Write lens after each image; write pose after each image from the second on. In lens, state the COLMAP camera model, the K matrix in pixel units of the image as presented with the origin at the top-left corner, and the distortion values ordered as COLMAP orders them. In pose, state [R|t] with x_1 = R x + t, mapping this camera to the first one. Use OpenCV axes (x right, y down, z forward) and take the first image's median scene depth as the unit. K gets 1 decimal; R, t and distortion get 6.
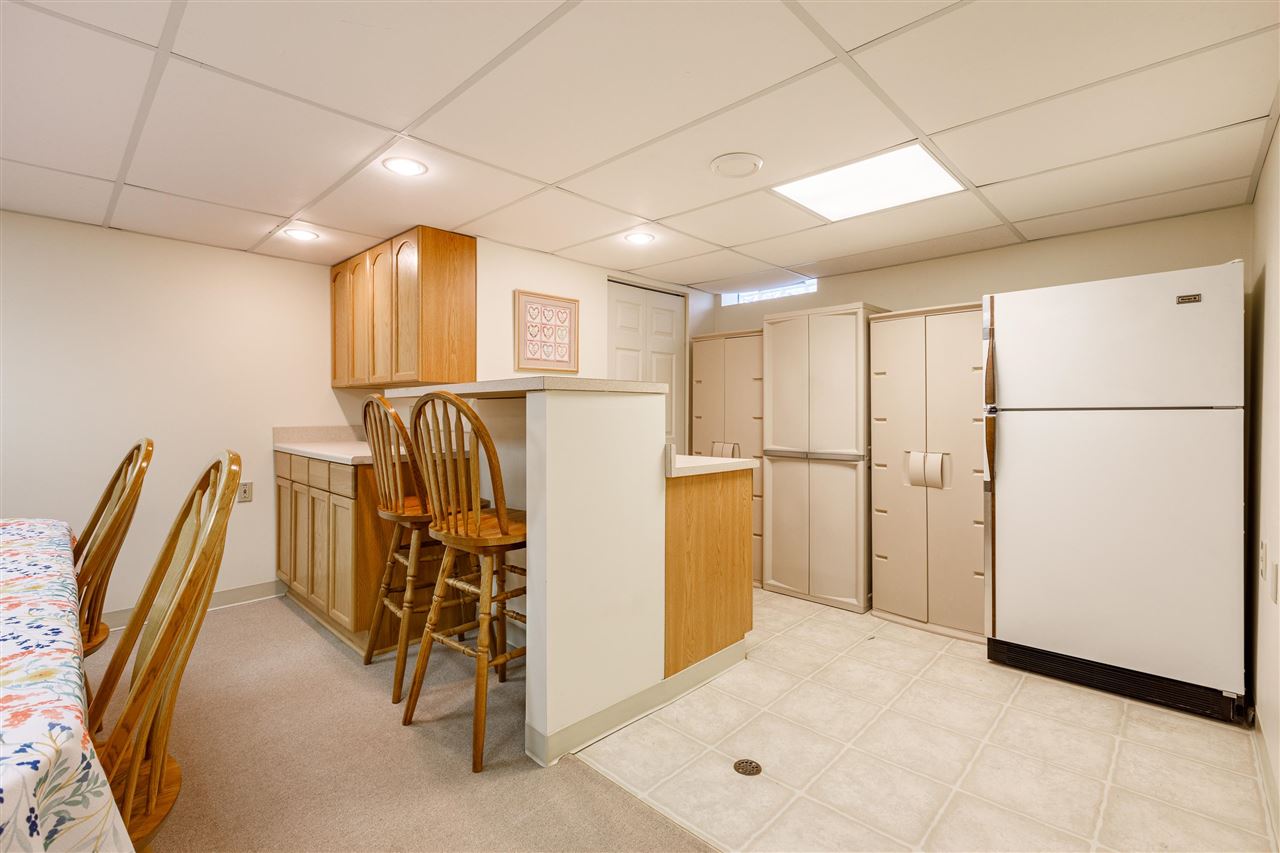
lens RADIAL K [[572.5, 0, 633.8], [0, 572.5, 419.0], [0, 0, 1]] dist [-0.001875, -0.000007]
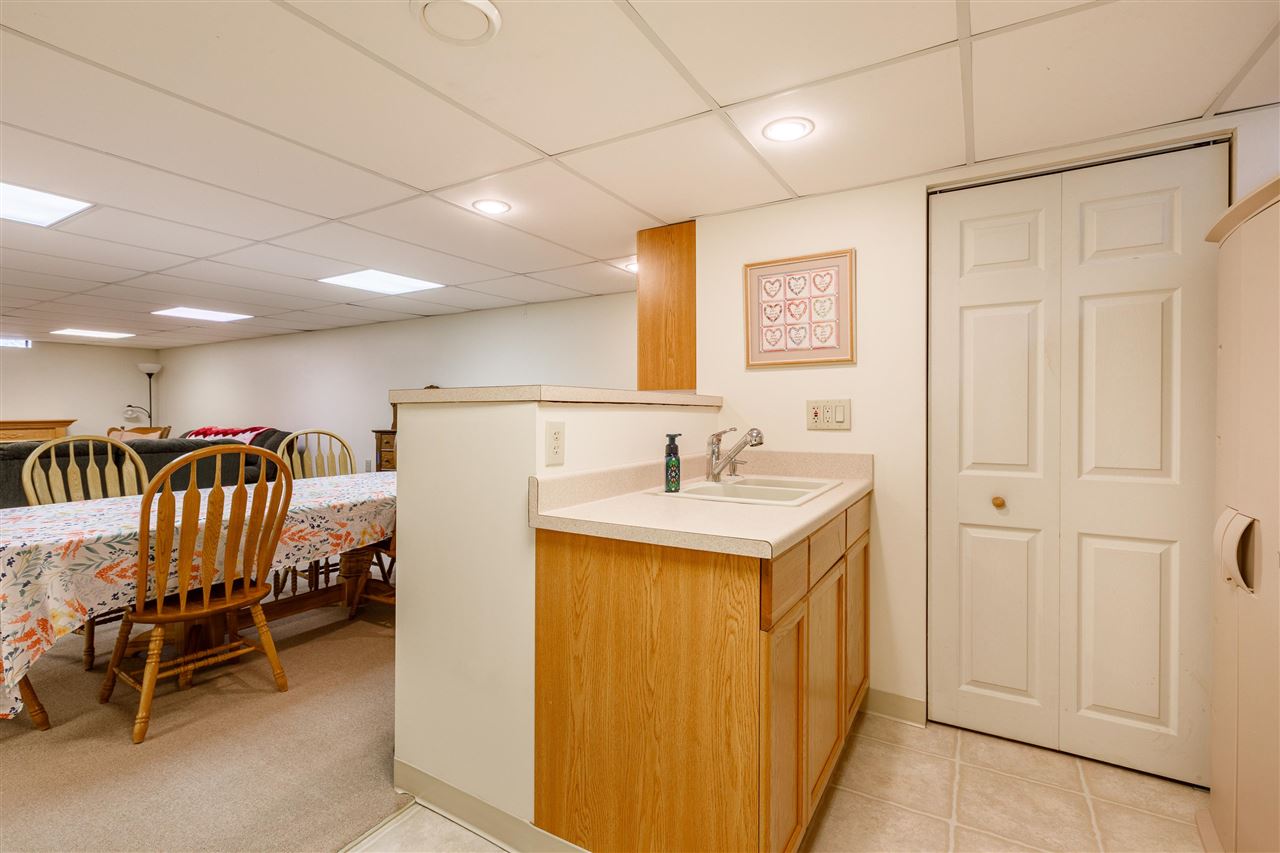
lens RADIAL K [[572.5, 0, 638.4], [0, 572.5, 418.4], [0, 0, 1]] dist [-0.001875, -0.000007]
pose [[0.244892, 0.006846, -0.969526, 0.543882], [-0.009111, 0.999947, 0.004759, -0.020574], [0.969508, 0.007668, 0.244941, 0.706074]]
